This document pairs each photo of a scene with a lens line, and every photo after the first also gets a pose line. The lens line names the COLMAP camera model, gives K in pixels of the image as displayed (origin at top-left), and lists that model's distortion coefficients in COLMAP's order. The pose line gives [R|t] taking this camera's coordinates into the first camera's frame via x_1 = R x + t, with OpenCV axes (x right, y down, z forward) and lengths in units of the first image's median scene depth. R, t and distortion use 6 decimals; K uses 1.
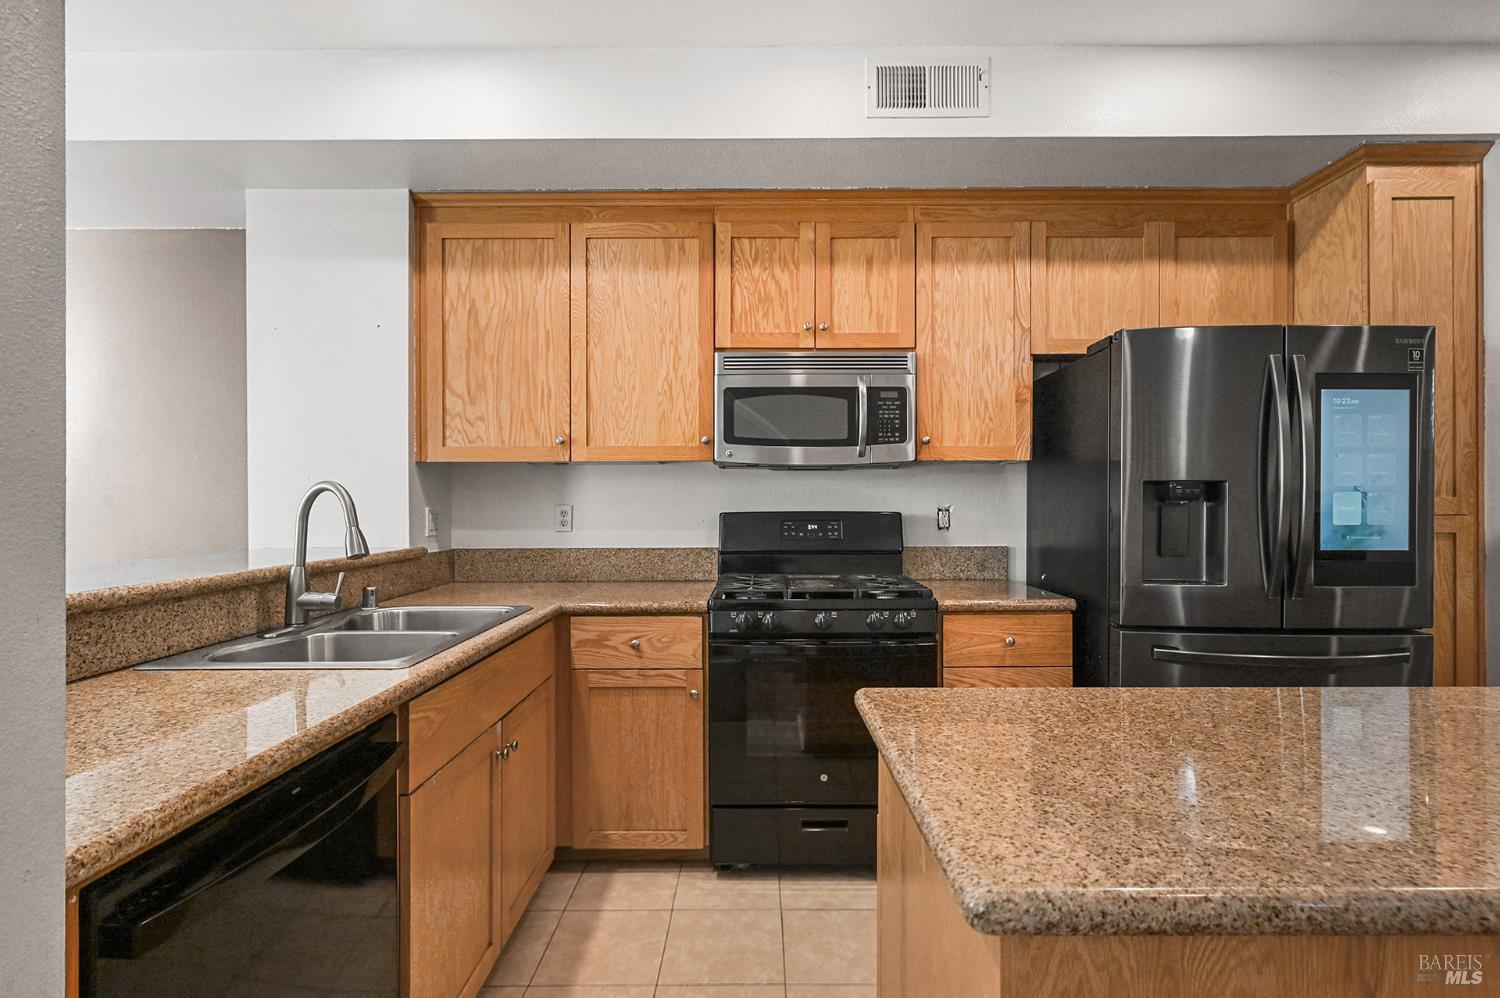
lens RADIAL K [[695.7, 0, 751.4], [0, 695.7, 505.6], [0, 0, 1]] dist [-0.001322, 0.000101]
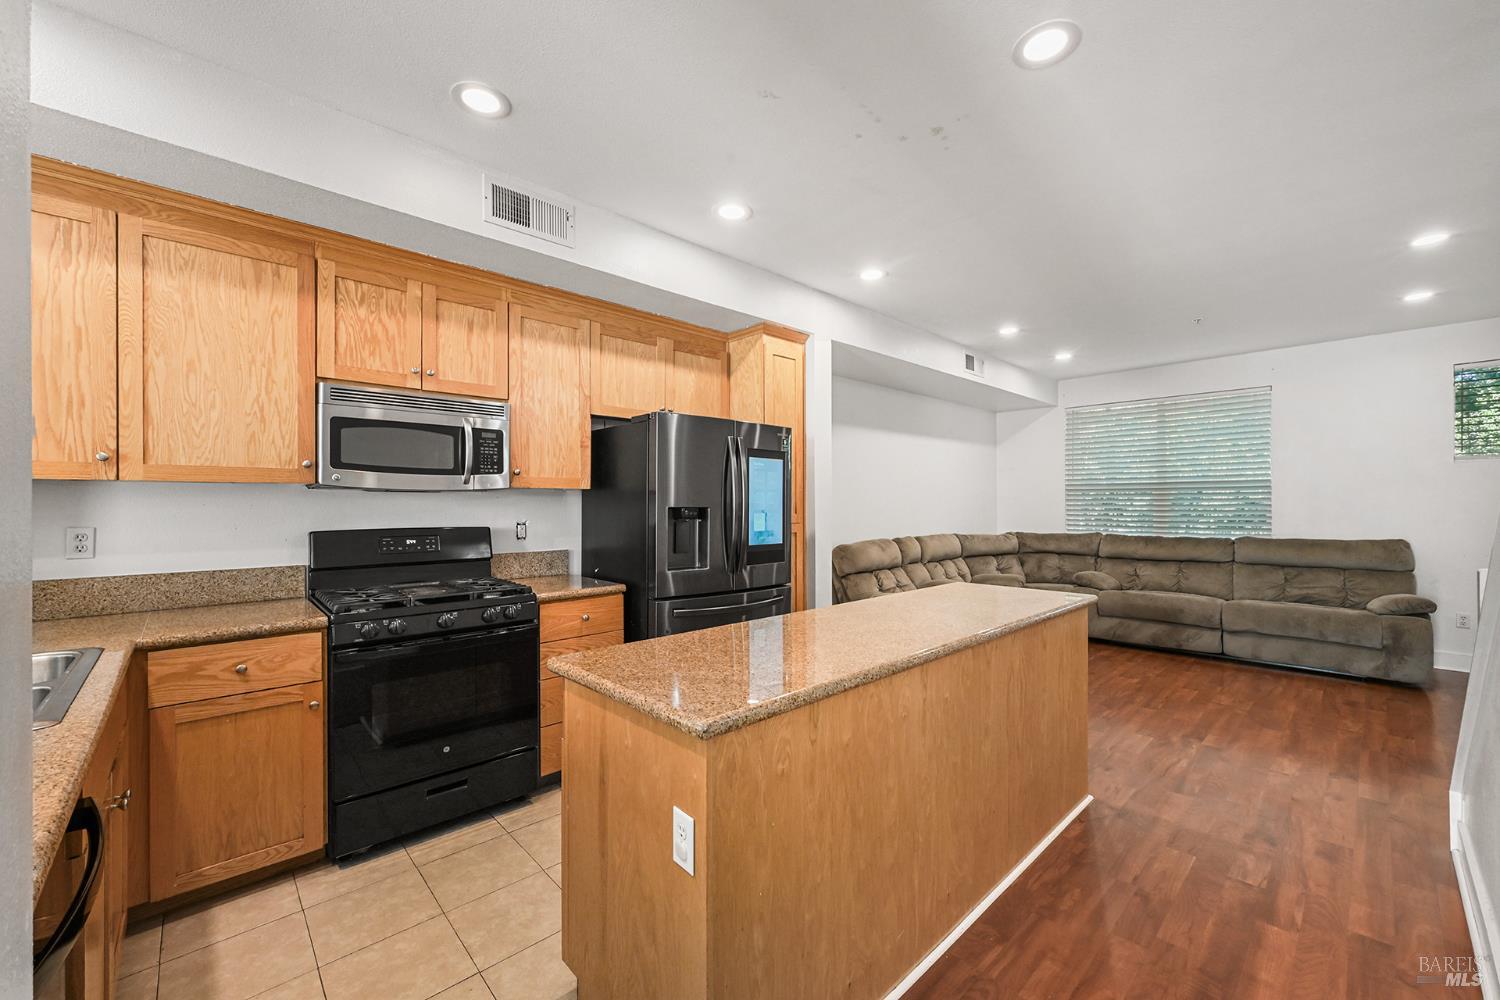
lens RADIAL K [[596.3, 0, 752.1], [0, 596.3, 506.7], [0, 0, 1]] dist [-0.001675, -0.000057]
pose [[0.726284, -0.001264, 0.687394, -0.195245], [0.000582, 0.999999, 0.001225, -0.030405], [-0.687395, -0.000490, 0.726284, -0.110546]]
